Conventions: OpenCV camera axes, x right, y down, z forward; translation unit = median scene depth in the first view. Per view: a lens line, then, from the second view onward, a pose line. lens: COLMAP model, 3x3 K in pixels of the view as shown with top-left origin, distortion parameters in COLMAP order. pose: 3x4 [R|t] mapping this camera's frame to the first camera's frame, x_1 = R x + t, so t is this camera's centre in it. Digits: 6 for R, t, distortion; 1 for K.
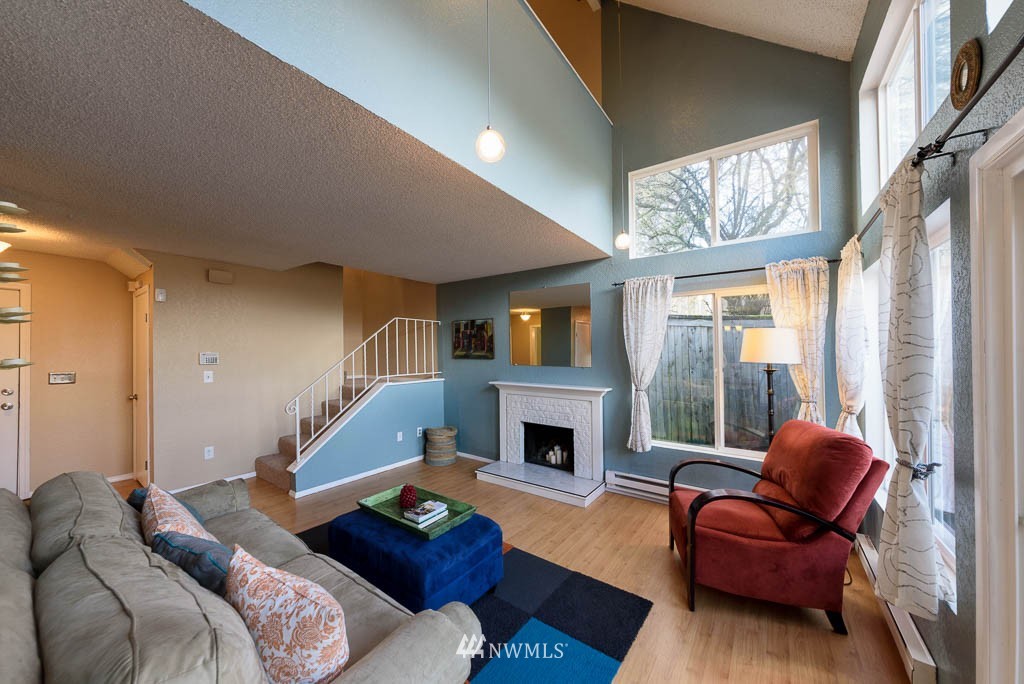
lens RADIAL K [[366.6, 0, 511.4], [0, 366.6, 347.2], [0, 0, 1]] dist [0.000819, 0.000009]
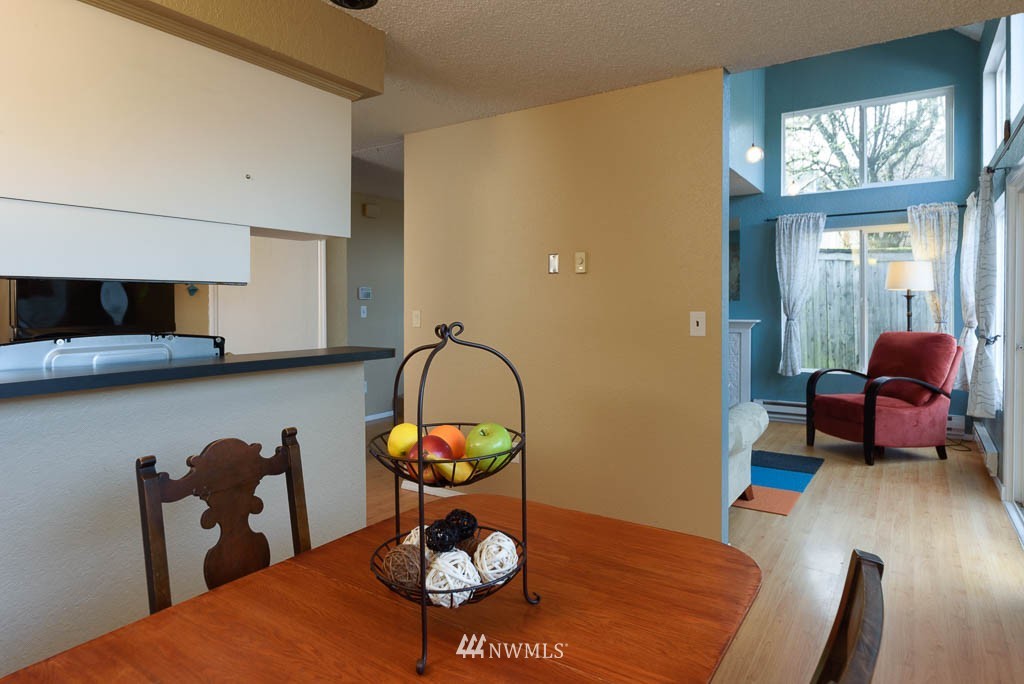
lens RADIAL K [[606.7, 0, 515.8], [0, 606.7, 317.9], [0, 0, 1]] dist [0.003202, 0.001092]
pose [[0.999167, -0.005761, 0.040404, -0.531745], [0.004262, 0.999304, 0.037071, 0.043078], [-0.040590, -0.036868, 0.998495, -0.750879]]
